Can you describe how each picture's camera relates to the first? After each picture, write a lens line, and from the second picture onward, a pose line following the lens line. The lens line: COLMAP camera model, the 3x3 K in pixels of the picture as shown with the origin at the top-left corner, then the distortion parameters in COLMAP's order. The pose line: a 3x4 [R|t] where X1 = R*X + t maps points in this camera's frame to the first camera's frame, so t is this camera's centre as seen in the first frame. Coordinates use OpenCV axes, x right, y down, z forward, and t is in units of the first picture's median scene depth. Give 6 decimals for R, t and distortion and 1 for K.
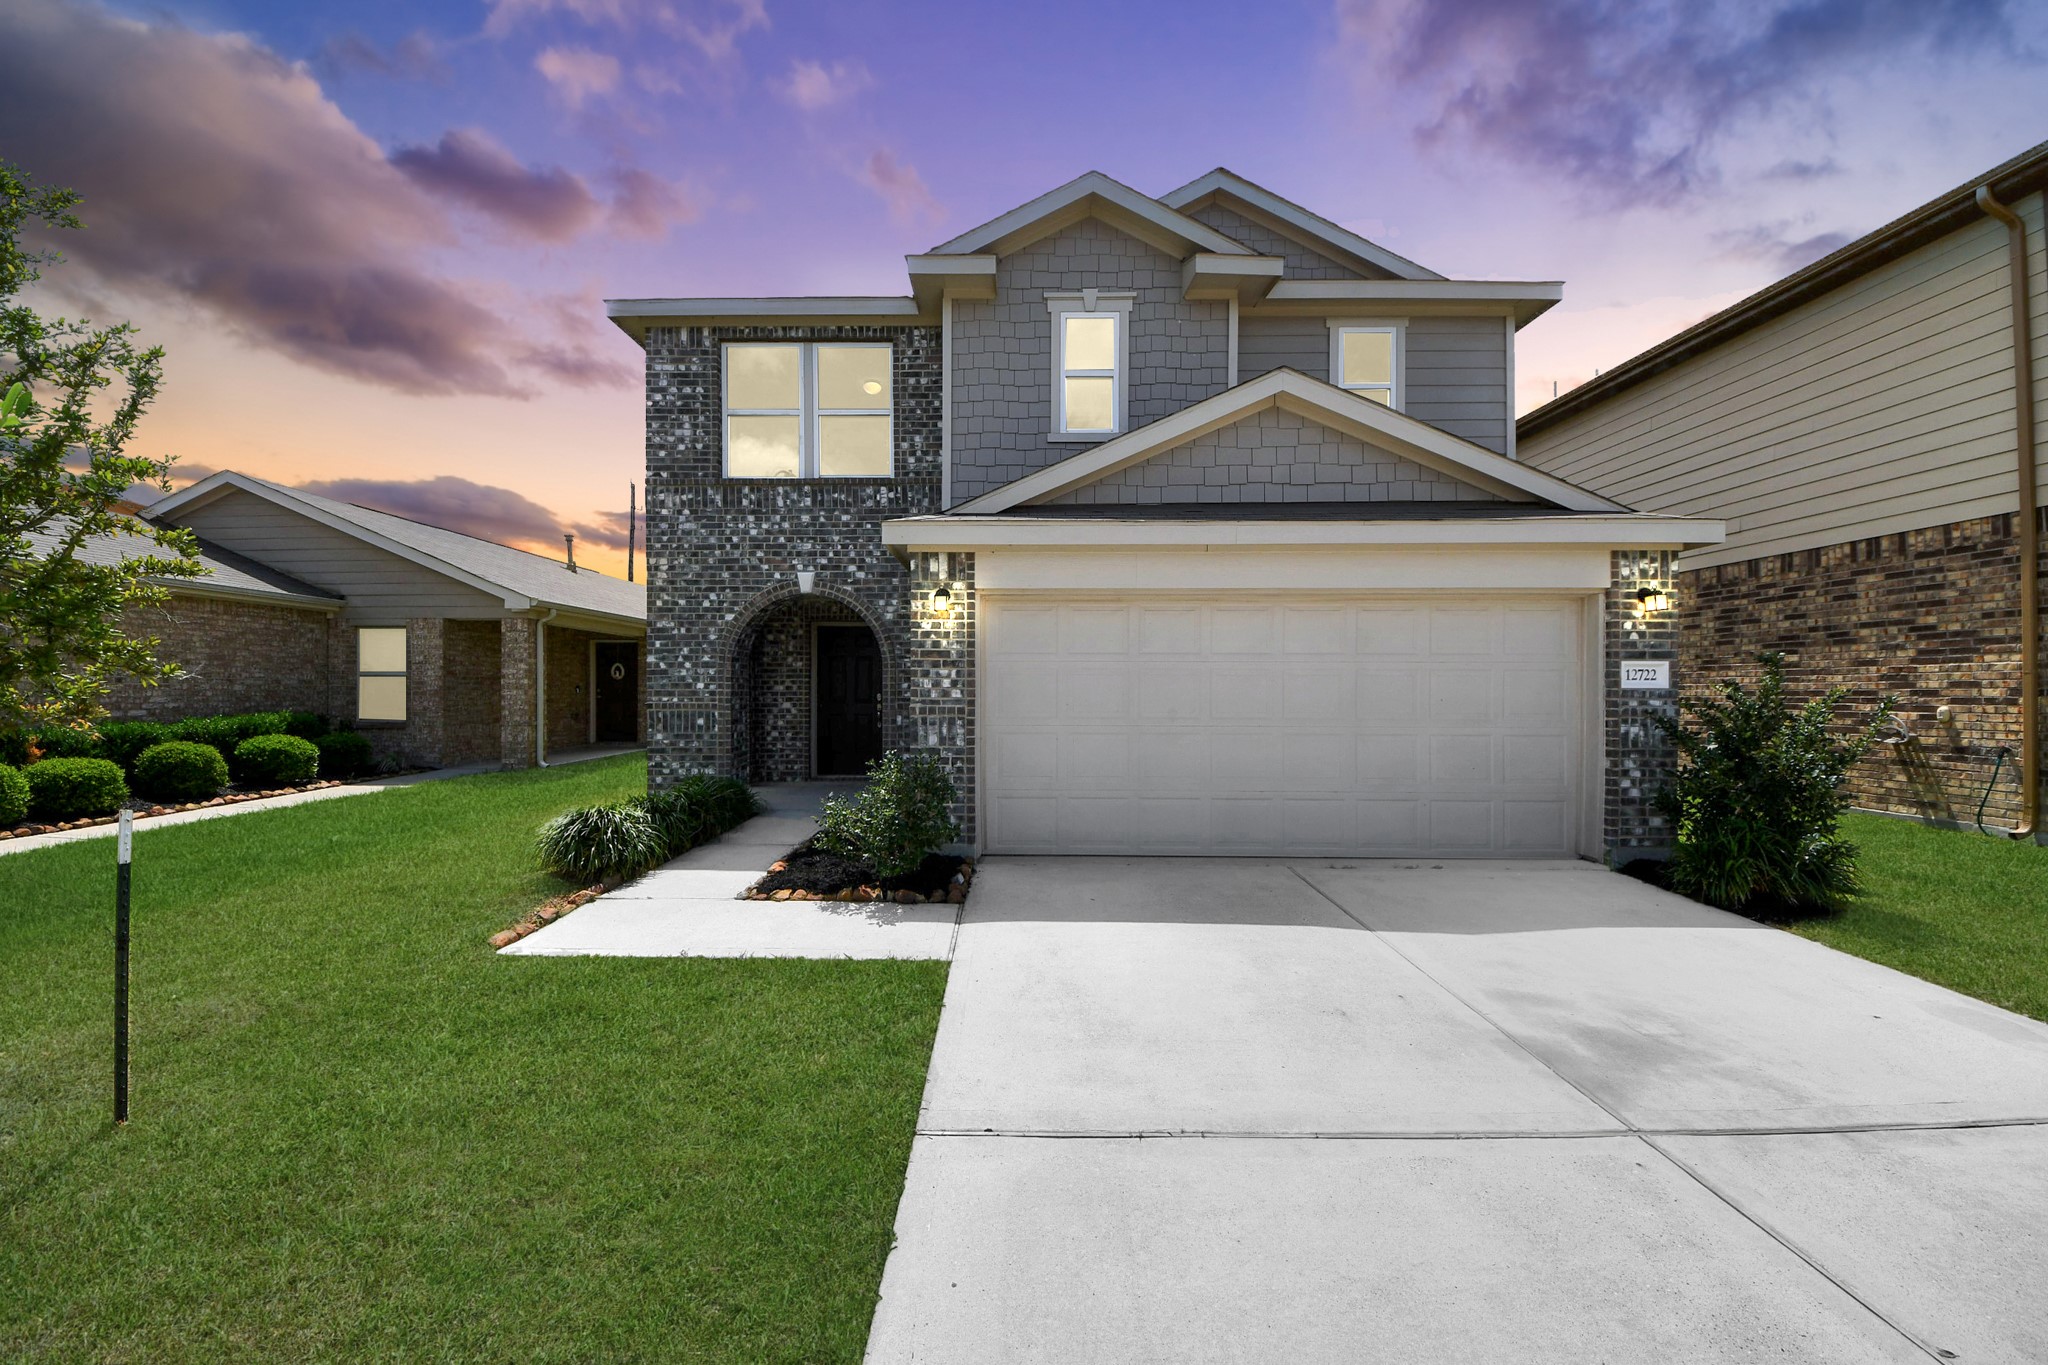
lens RADIAL K [[743.6, 0, 1028.9], [0, 743.6, 654.3], [0, 0, 1]] dist [-0.000512, -0.003219]
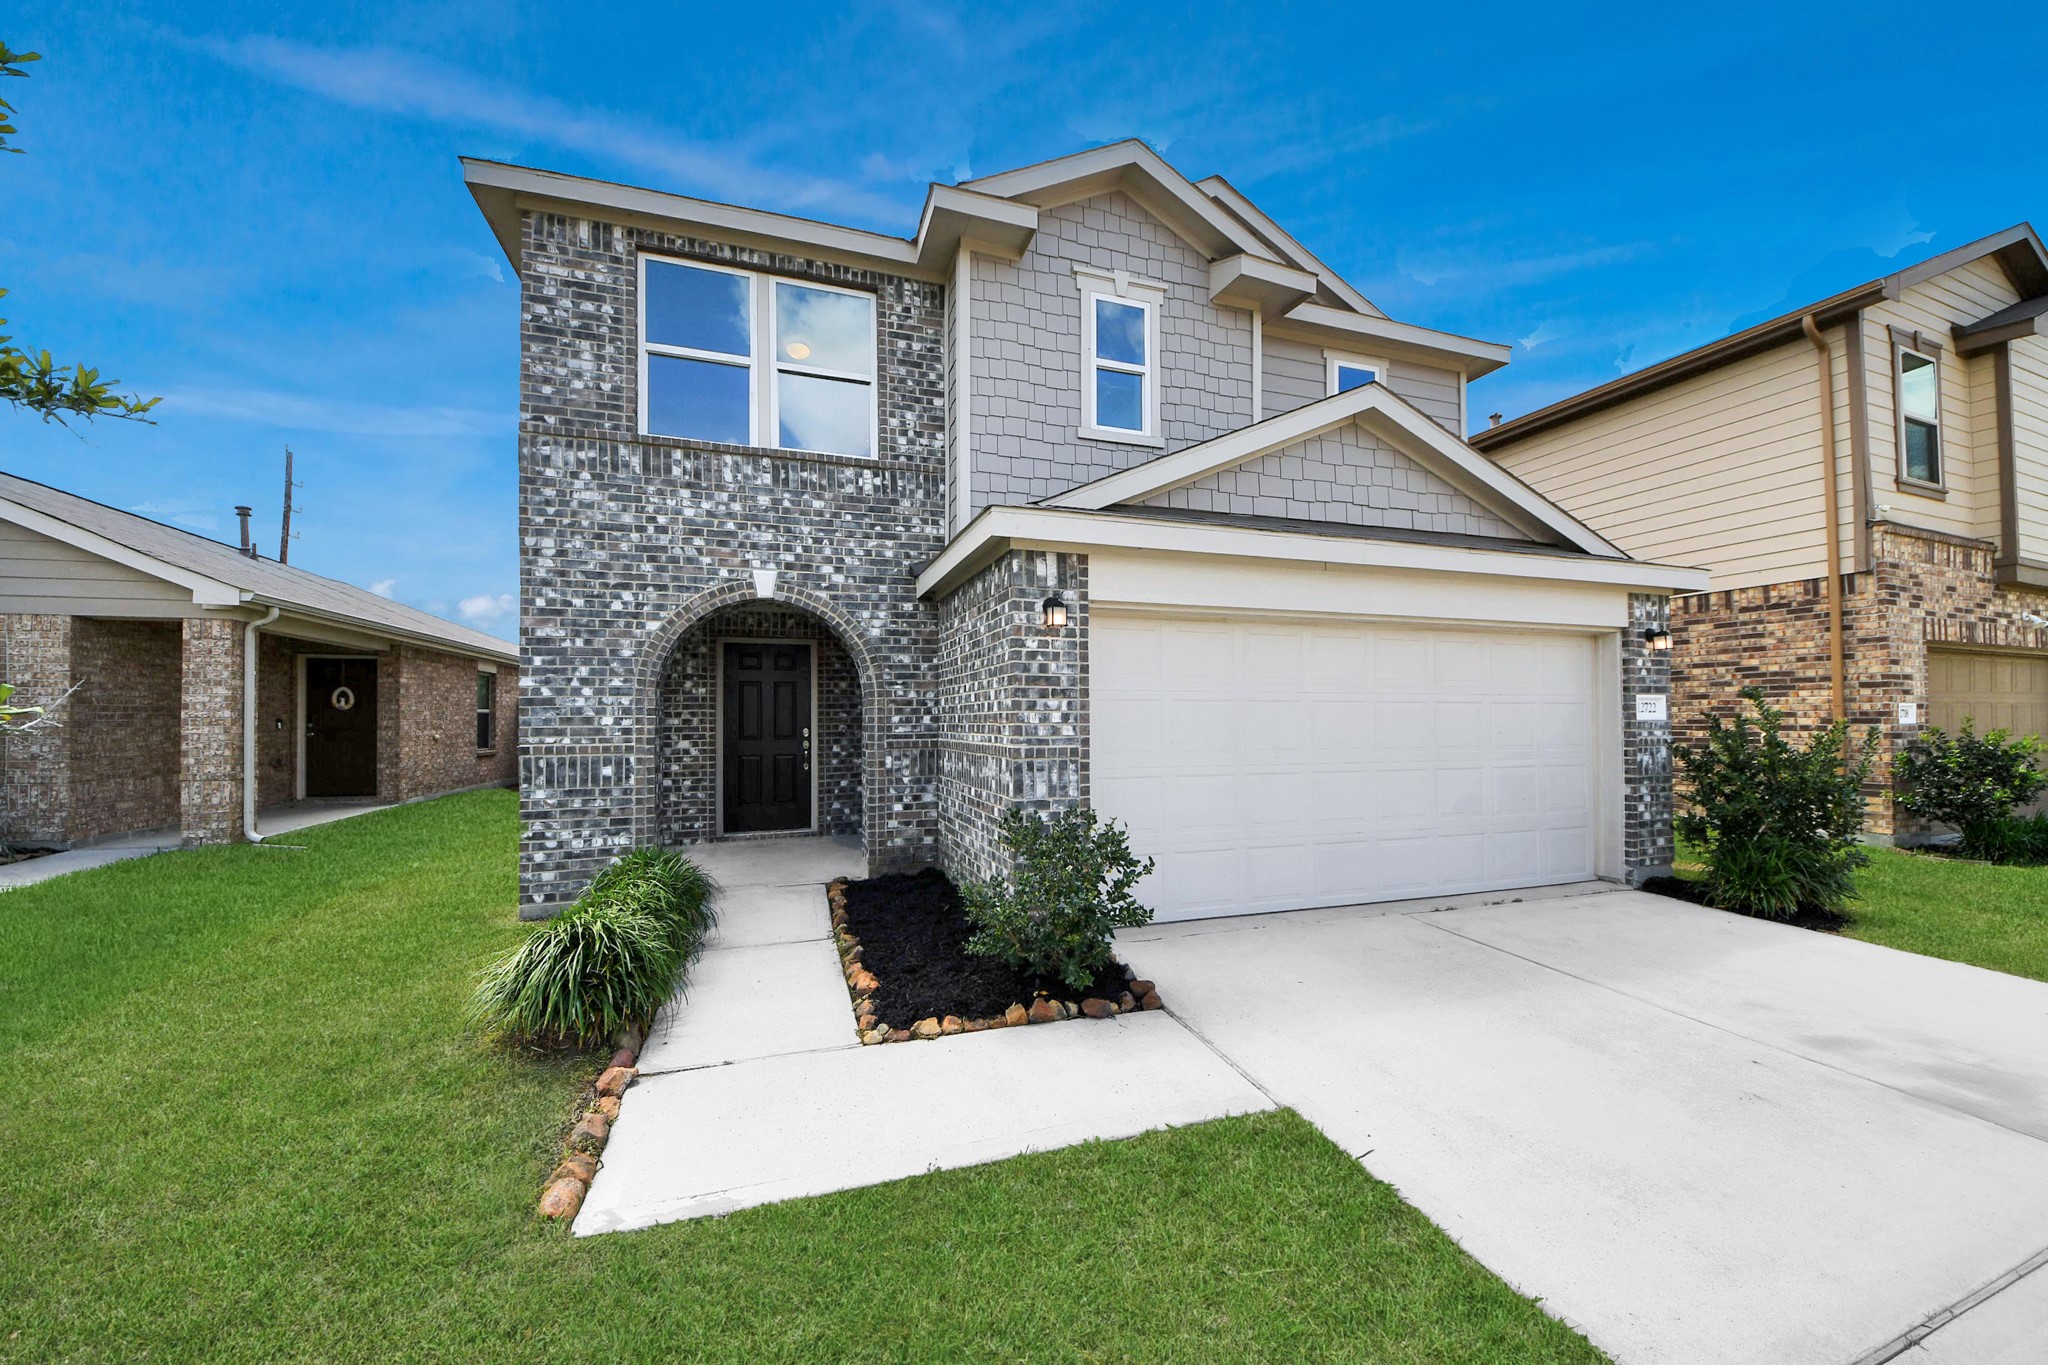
lens RADIAL K [[743.6, 0, 1024.3], [0, 743.6, 671.7], [0, 0, 1]] dist [-0.000512, -0.003219]
pose [[0.945517, 0.015937, 0.325184, -0.311061], [-0.011232, 0.999803, -0.016341, 0.002557], [-0.325380, 0.011798, 0.945510, 0.205937]]
